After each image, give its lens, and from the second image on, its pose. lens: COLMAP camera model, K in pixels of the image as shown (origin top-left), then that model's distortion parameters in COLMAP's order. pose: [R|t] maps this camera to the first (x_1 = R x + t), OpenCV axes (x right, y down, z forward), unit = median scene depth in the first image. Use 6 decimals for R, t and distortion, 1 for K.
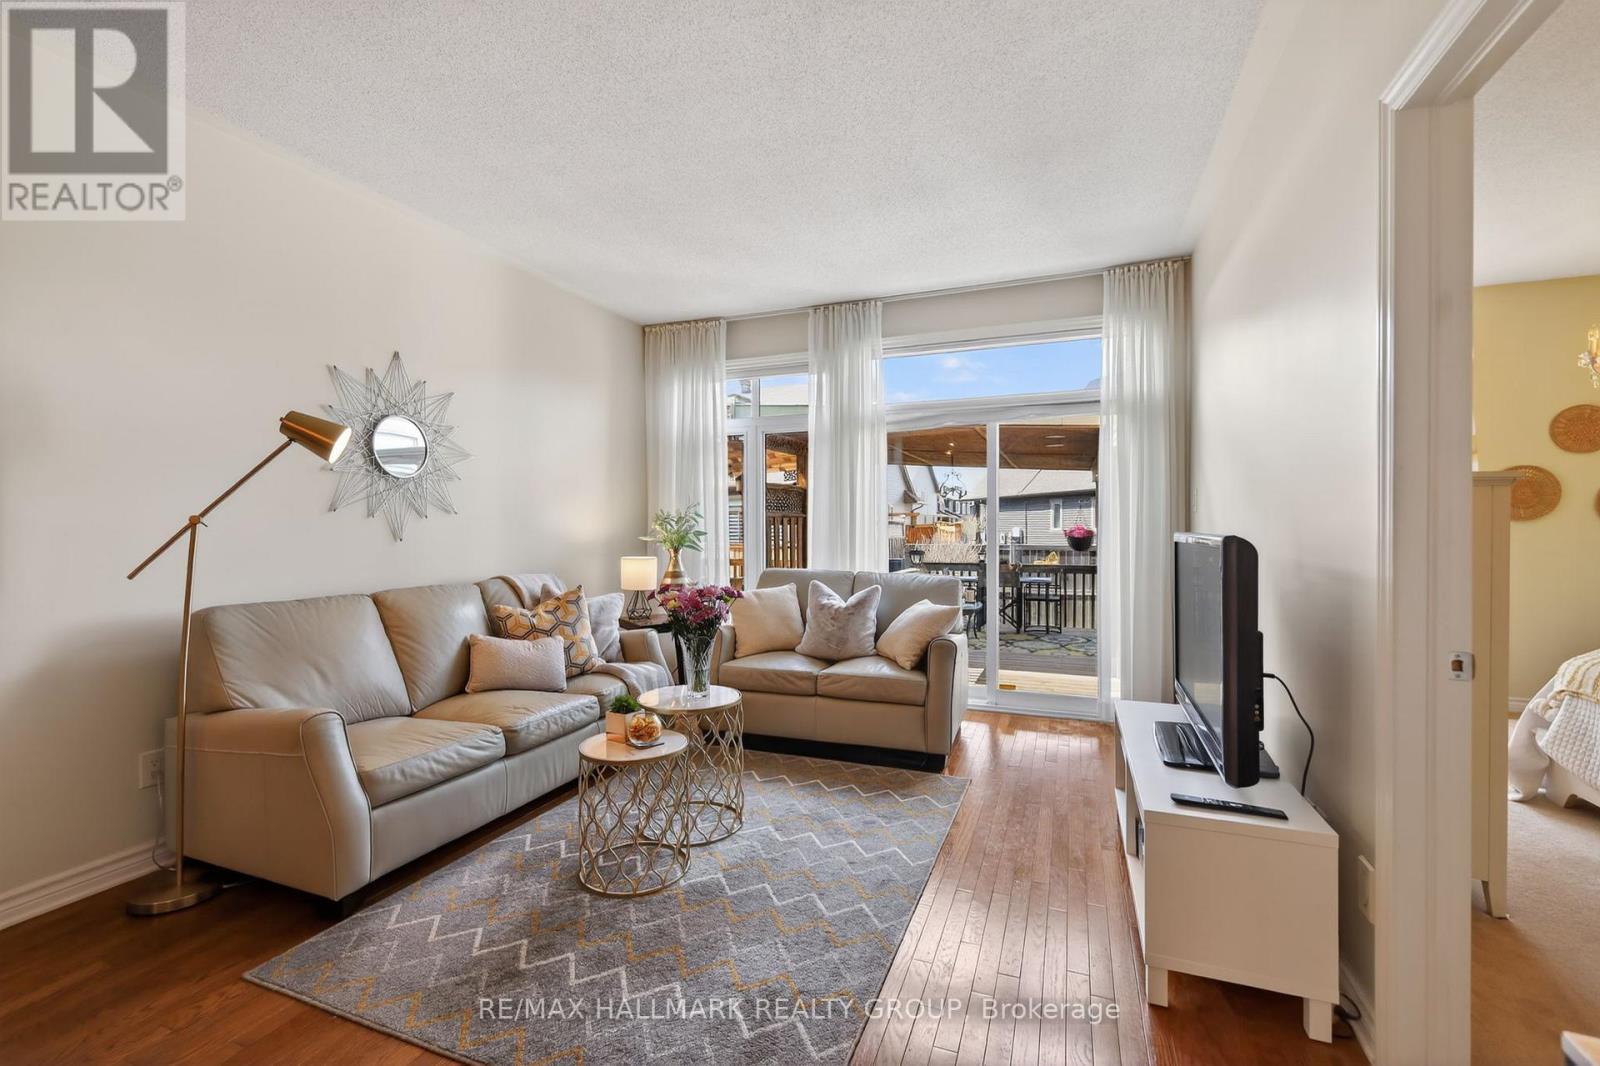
lens RADIAL K [[704.1, 0, 792.7], [0, 704.1, 530.1], [0, 0, 1]] dist [0.000953, -0.000888]
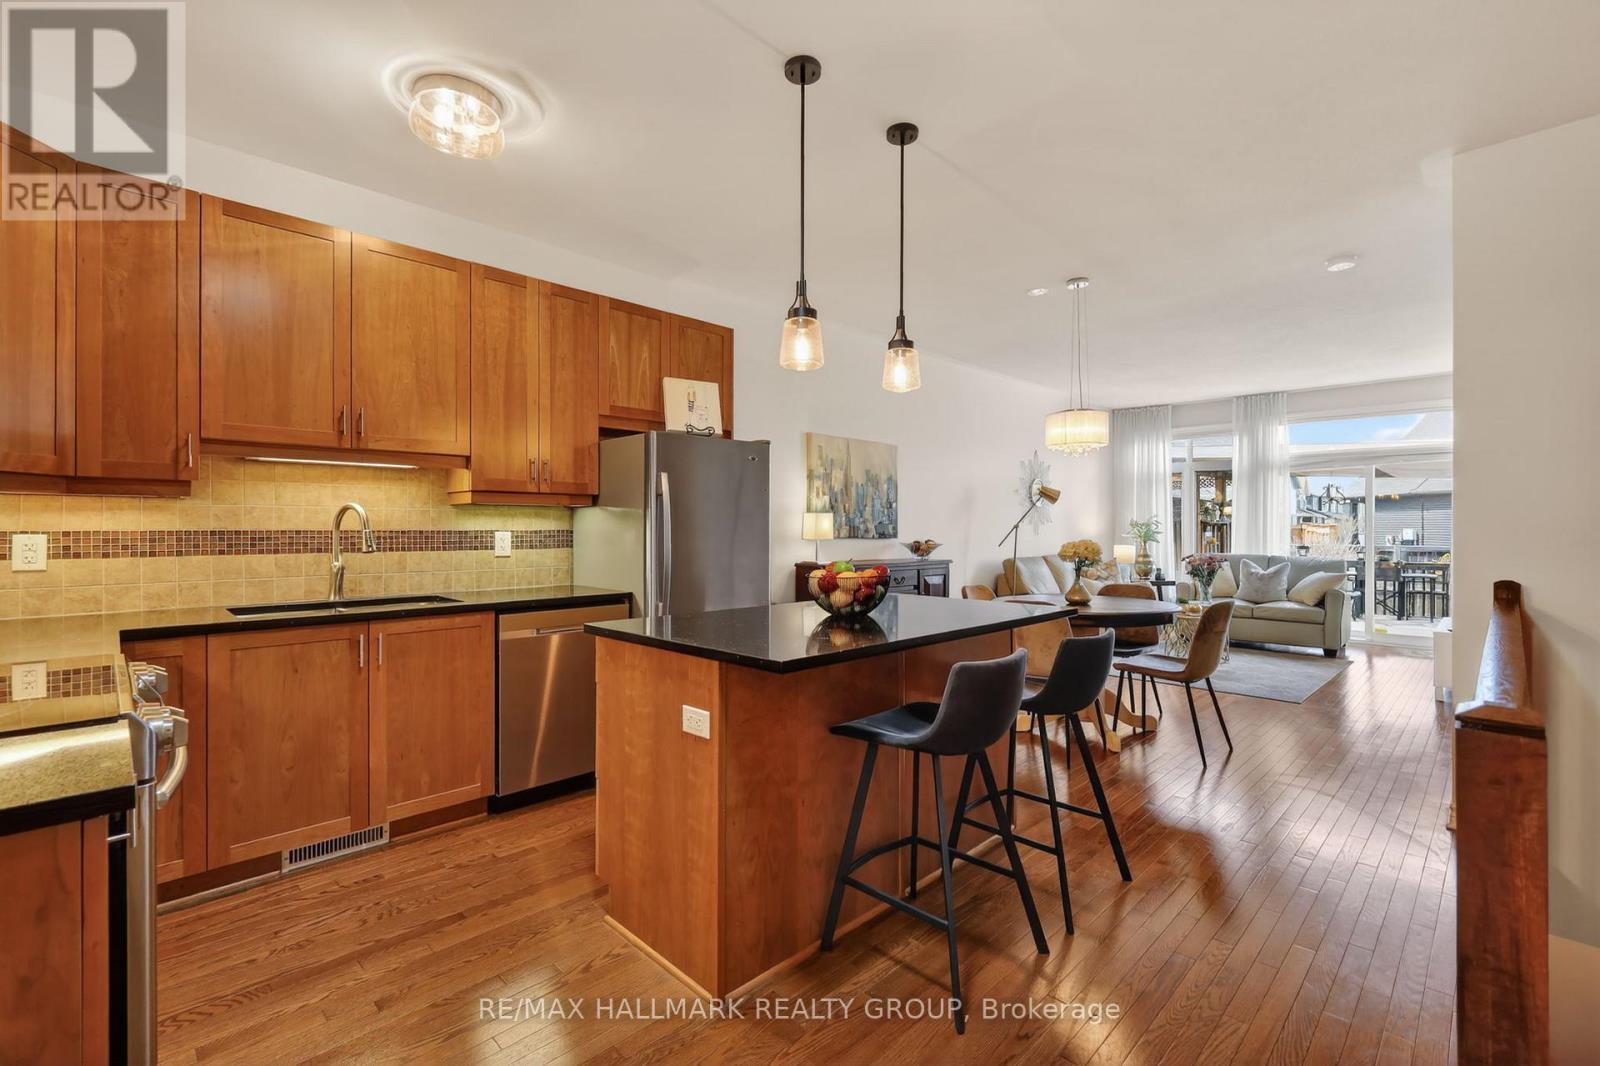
lens RADIAL K [[704.1, 0, 795.3], [0, 704.1, 525.0], [0, 0, 1]] dist [0.000953, -0.000888]
pose [[0.915670, 0.004020, -0.401910, -0.260712], [-0.006459, 0.999968, -0.004714, 0.000910], [0.401878, 0.006912, 0.915667, -0.965334]]
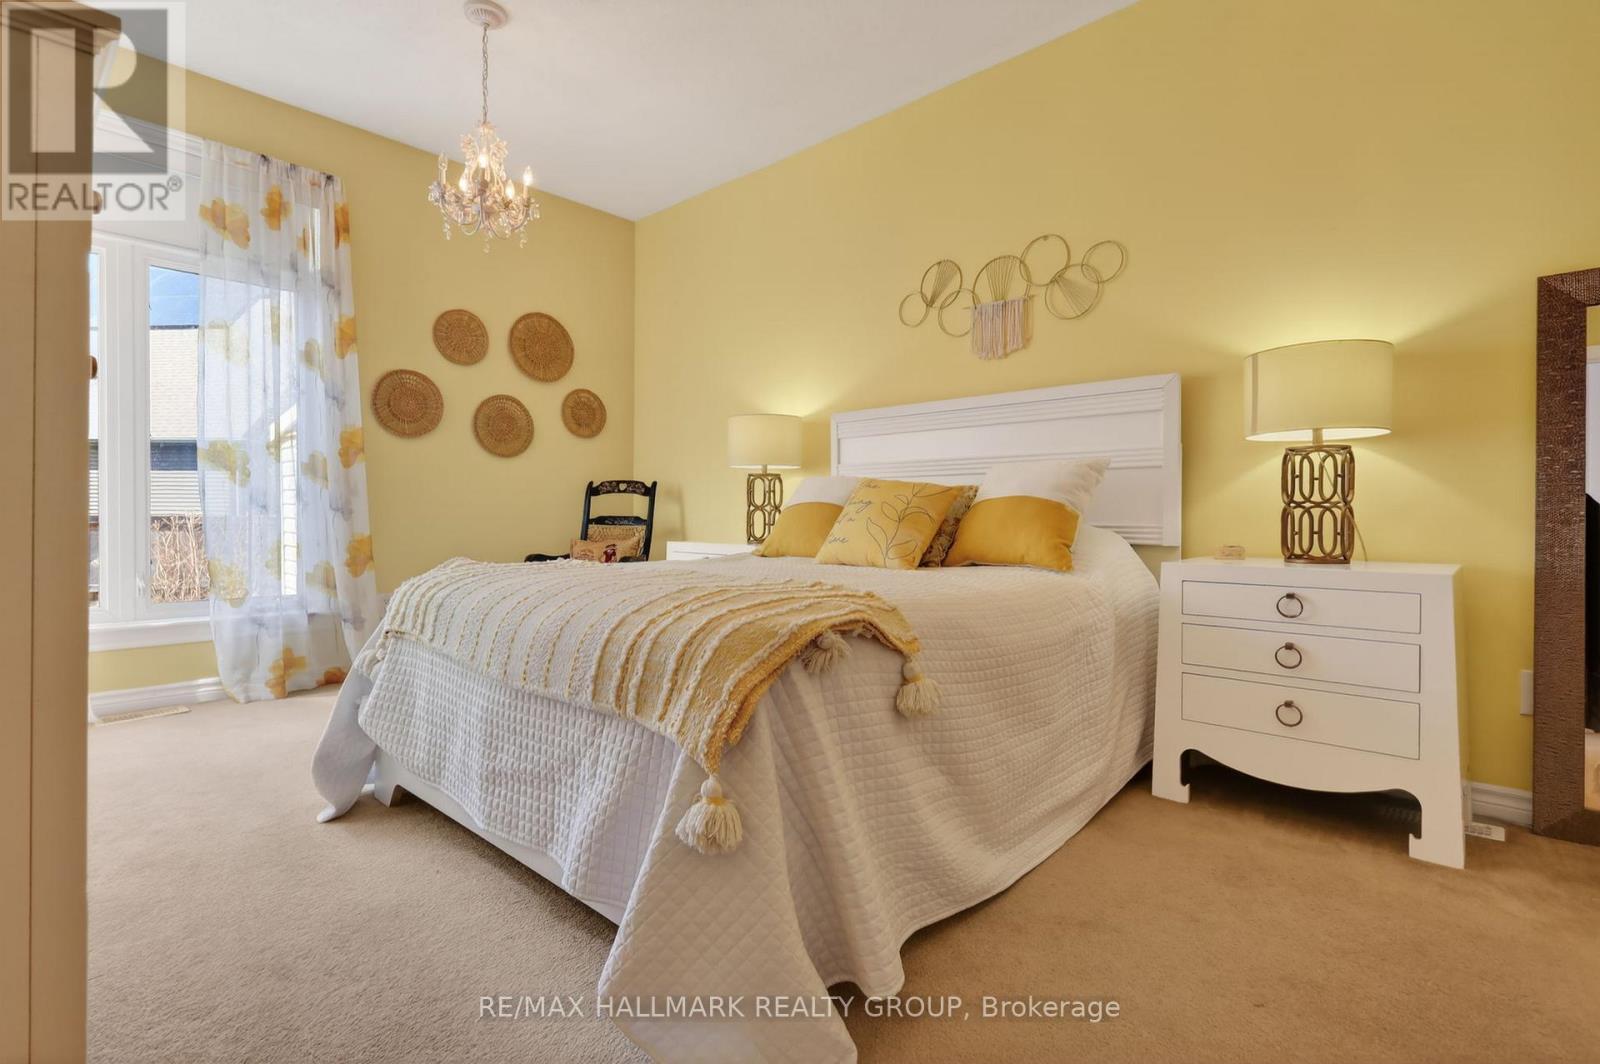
lens RADIAL K [[738.4, 0, 803.3], [0, 738.4, 534.0], [0, 0, 1]] dist [-0.016382, -0.000348]
pose [[0.361276, -0.020851, 0.932226, 0.369707], [0.004318, 0.999777, 0.020688, 0.076574], [-0.932449, -0.003449, 0.361285, 0.239525]]
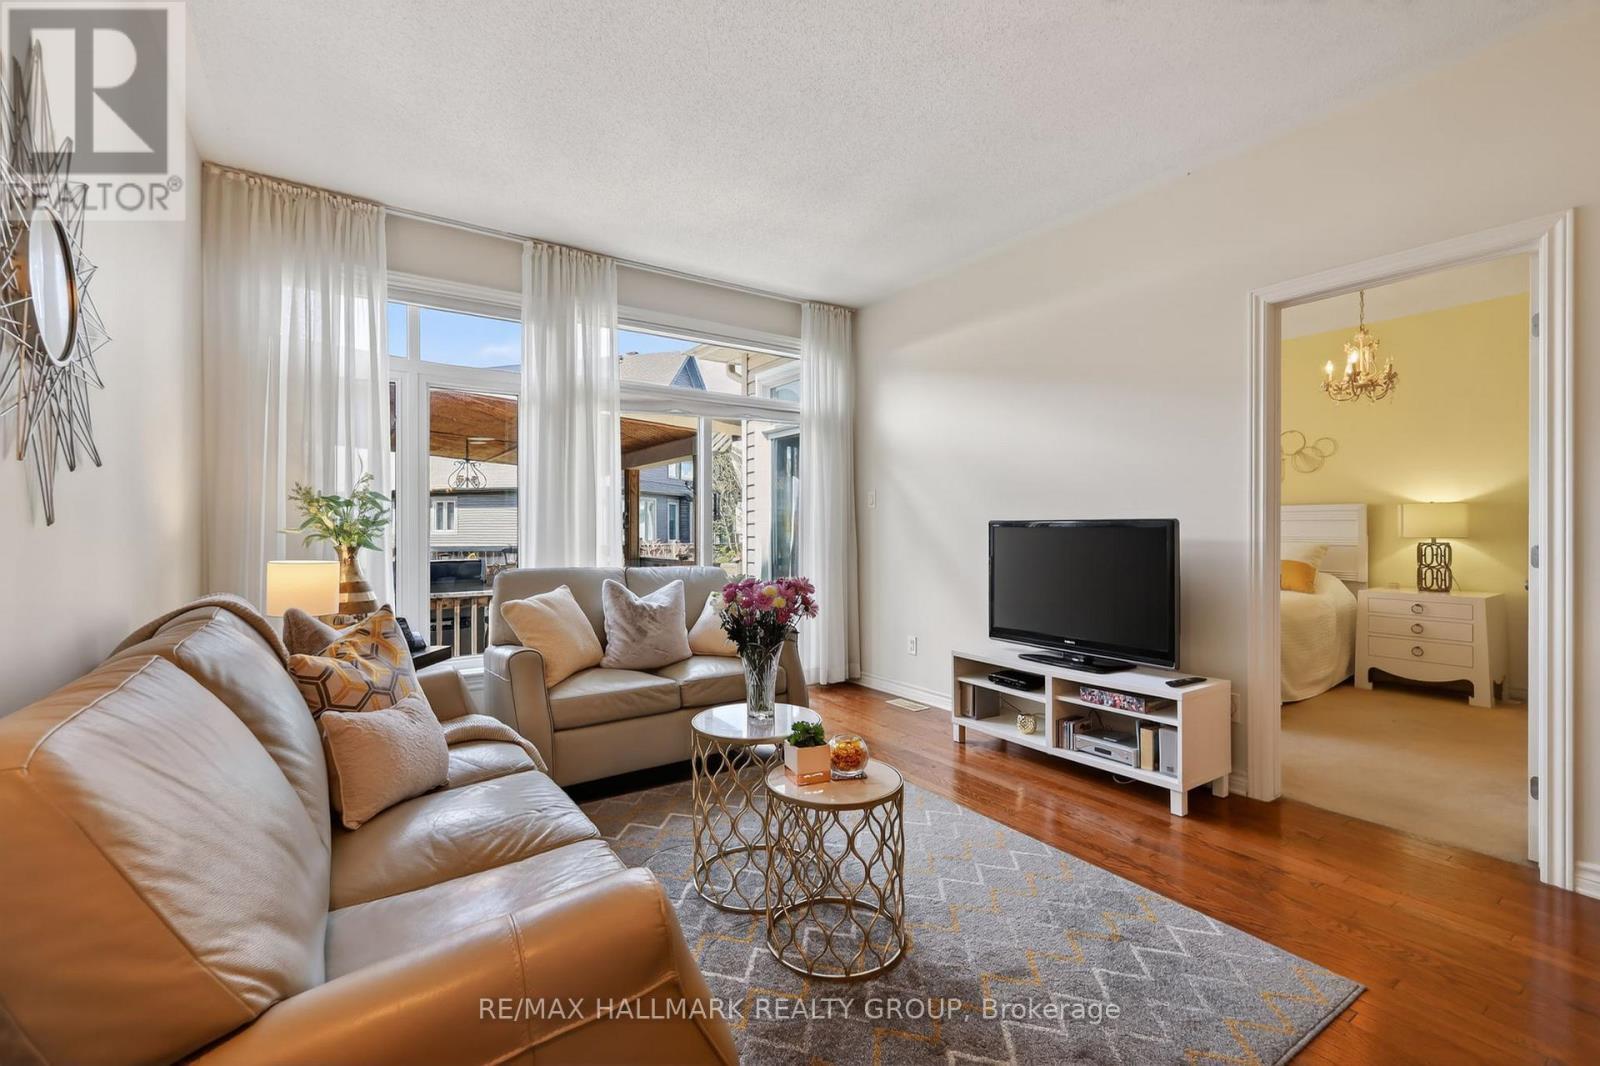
lens RADIAL K [[704.1, 0, 797.1], [0, 704.1, 530.3], [0, 0, 1]] dist [0.000953, -0.000888]
pose [[0.550155, 0.000654, 0.835062, -0.479177], [0.002729, 0.999993, -0.002581, 0.014860], [-0.835058, 0.003698, 0.550149, 0.318763]]
